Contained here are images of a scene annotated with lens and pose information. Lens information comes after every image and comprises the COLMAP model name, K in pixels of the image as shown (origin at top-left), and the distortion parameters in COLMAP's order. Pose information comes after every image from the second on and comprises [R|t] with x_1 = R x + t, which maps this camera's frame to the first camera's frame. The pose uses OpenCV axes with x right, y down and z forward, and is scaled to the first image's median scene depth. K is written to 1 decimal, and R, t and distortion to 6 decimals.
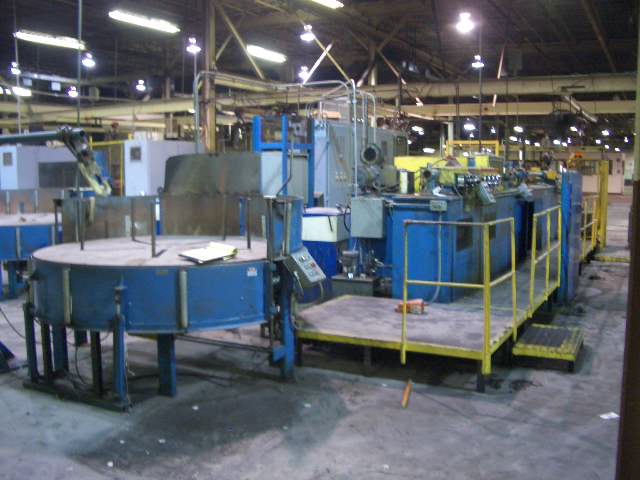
lens RADIAL K [[680.4, 0, 319.9], [0, 680.4, 262.6], [0, 0, 1]] dist [-0.254779, 0.292174]
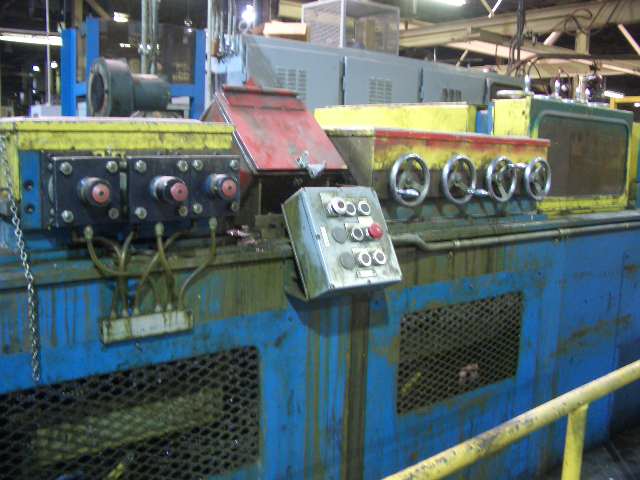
lens RADIAL K [[680.4, 0, 319.9], [0, 680.4, 262.6], [0, 0, 1]] dist [-0.254779, 0.292174]
pose [[0.921918, 0.090890, -0.376571, 0.366044], [-0.078125, 0.995735, 0.049067, -0.119735], [0.379425, -0.015816, 0.925087, 0.884400]]
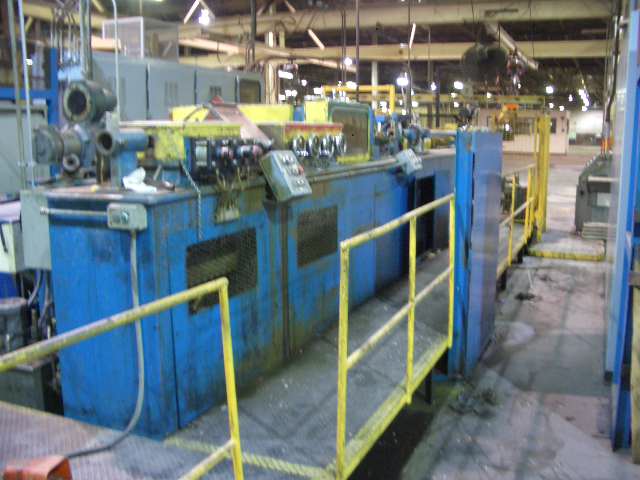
lens RADIAL K [[680.4, 0, 319.9], [0, 680.4, 262.6], [0, 0, 1]] dist [-0.254779, 0.292174]
pose [[0.996934, -0.013629, 0.077051, 0.260589], [0.008957, 0.998119, 0.060656, -0.078936], [-0.077733, -0.059779, 0.995180, 0.571689]]
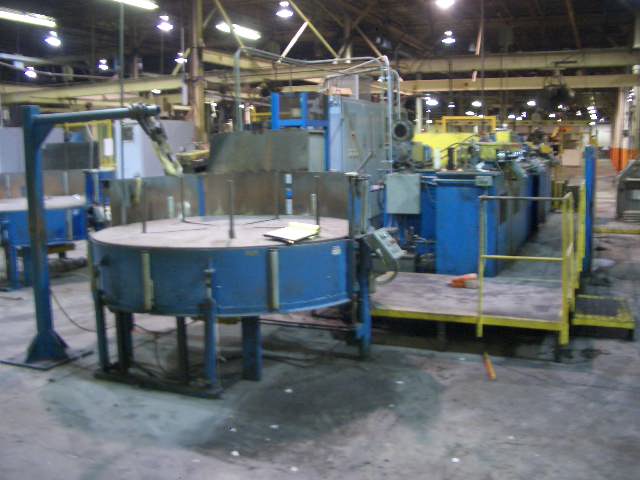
lens RADIAL K [[680.4, 0, 319.9], [0, 680.4, 262.6], [0, 0, 1]] dist [-0.254779, 0.292174]
pose [[0.997194, -0.026799, 0.069906, -0.142252], [0.024487, 0.999131, 0.033727, -0.001819], [-0.070749, -0.031921, 0.996983, 0.011620]]
